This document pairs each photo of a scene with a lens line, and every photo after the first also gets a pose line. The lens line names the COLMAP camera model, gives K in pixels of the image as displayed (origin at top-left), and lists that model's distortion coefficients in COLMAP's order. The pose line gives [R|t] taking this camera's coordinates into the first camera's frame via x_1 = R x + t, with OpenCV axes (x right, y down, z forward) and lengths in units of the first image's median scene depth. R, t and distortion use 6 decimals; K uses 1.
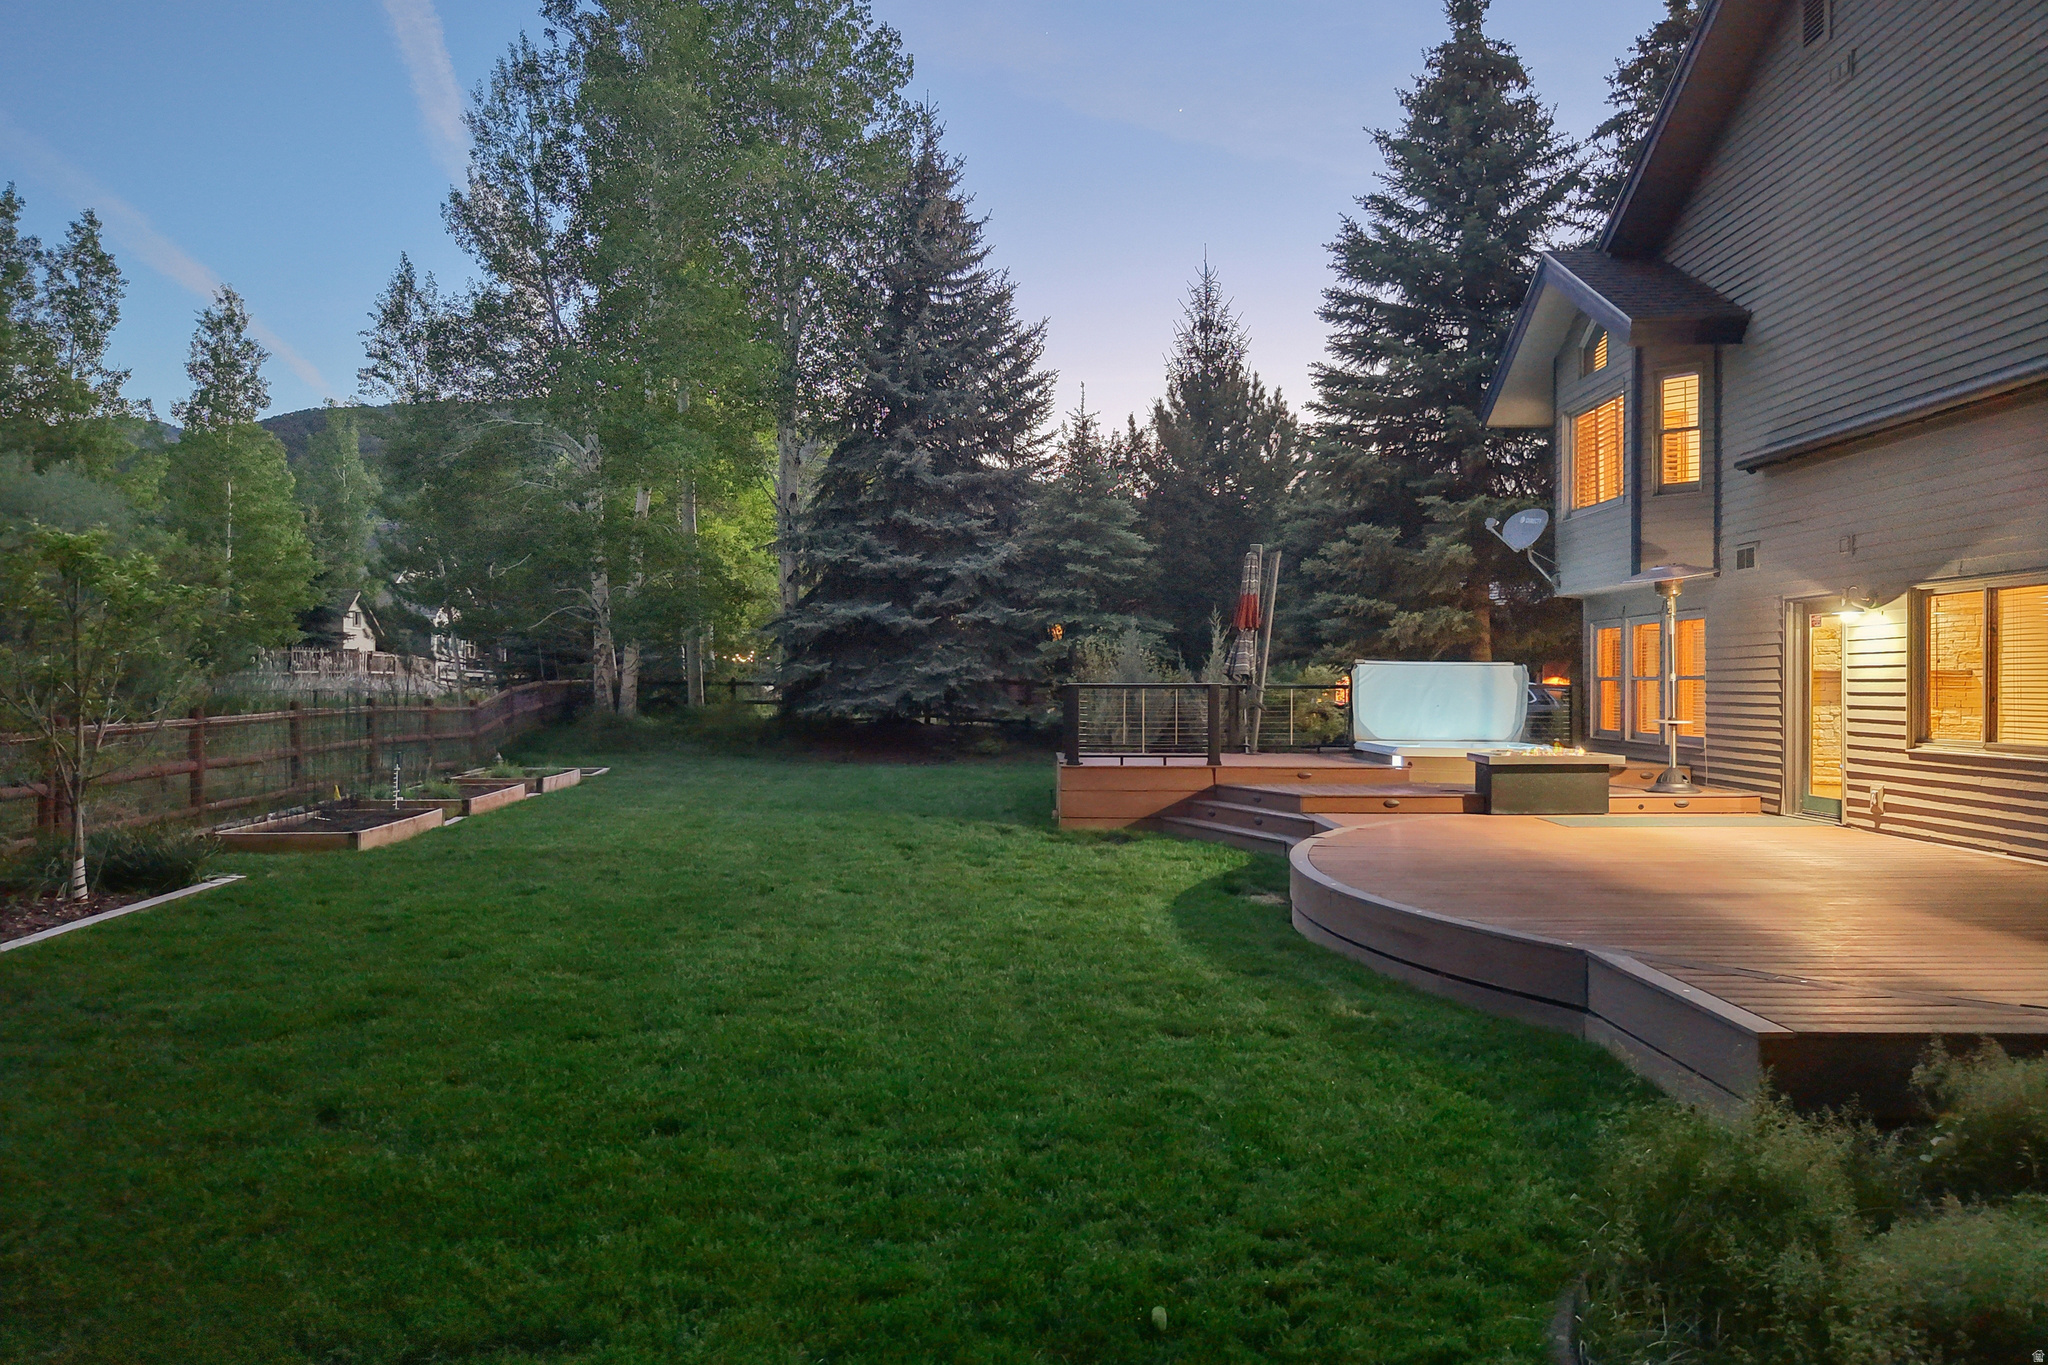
lens RADIAL K [[1374.2, 0, 1024.0], [0, 1374.2, 682.5], [0, 0, 1]] dist [0.008697, -0.000926]
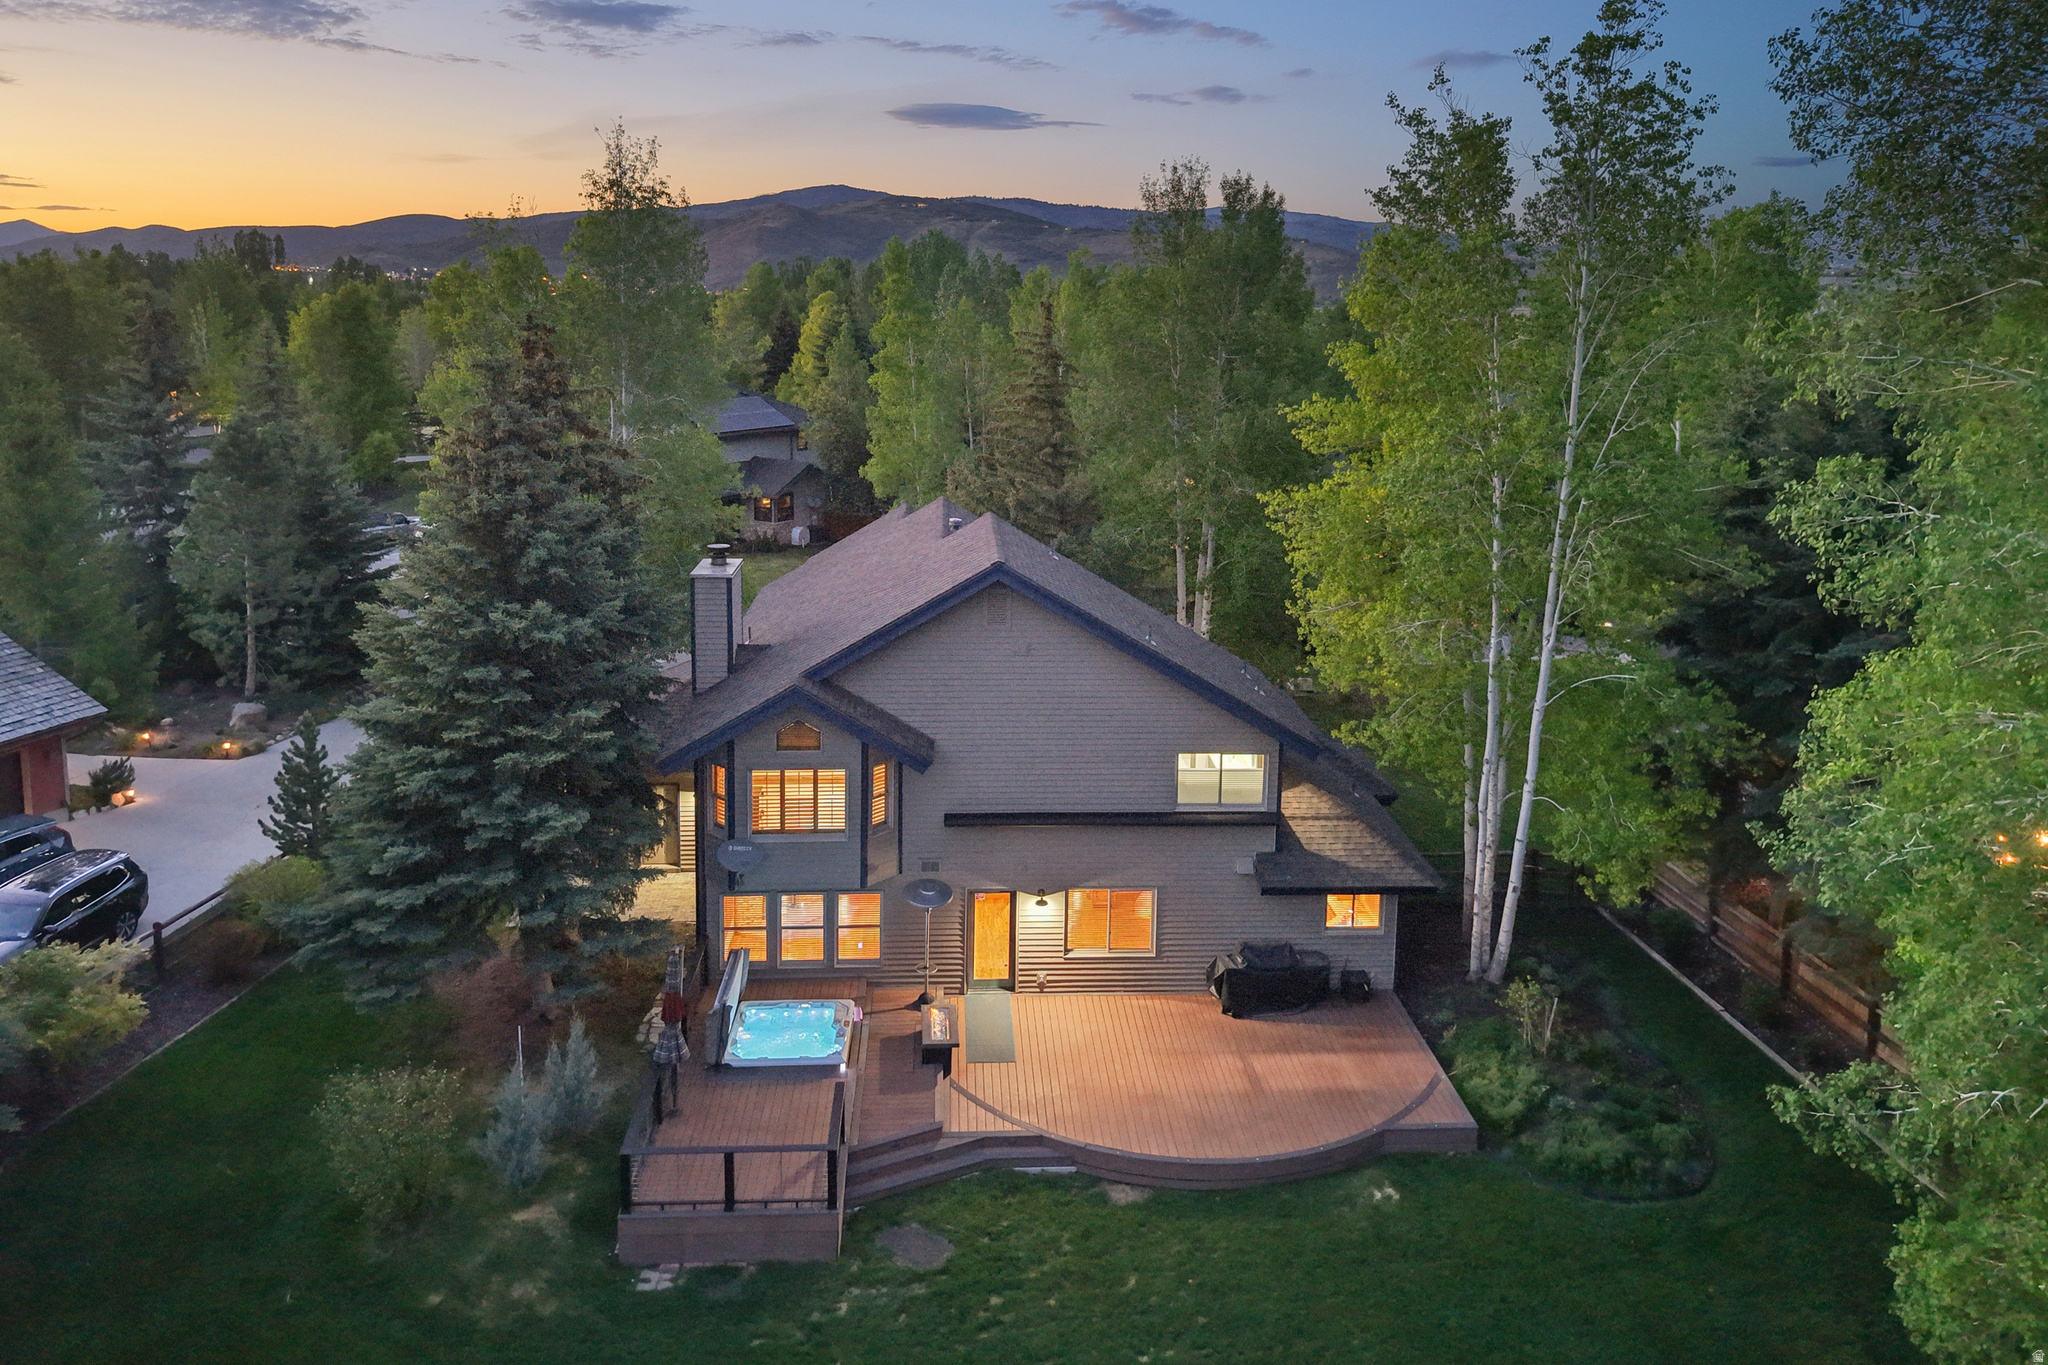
lens RADIAL K [[1486.6, 0, 1027.6], [0, 1486.6, 452.3], [0, 0, 1]] dist [0.024590, 0.000362]
pose [[-0.059579, -0.140460, 0.988292, -1.416214], [-0.018152, 0.990040, 0.139614, -0.942981], [-0.998059, -0.009621, -0.061536, 1.016004]]
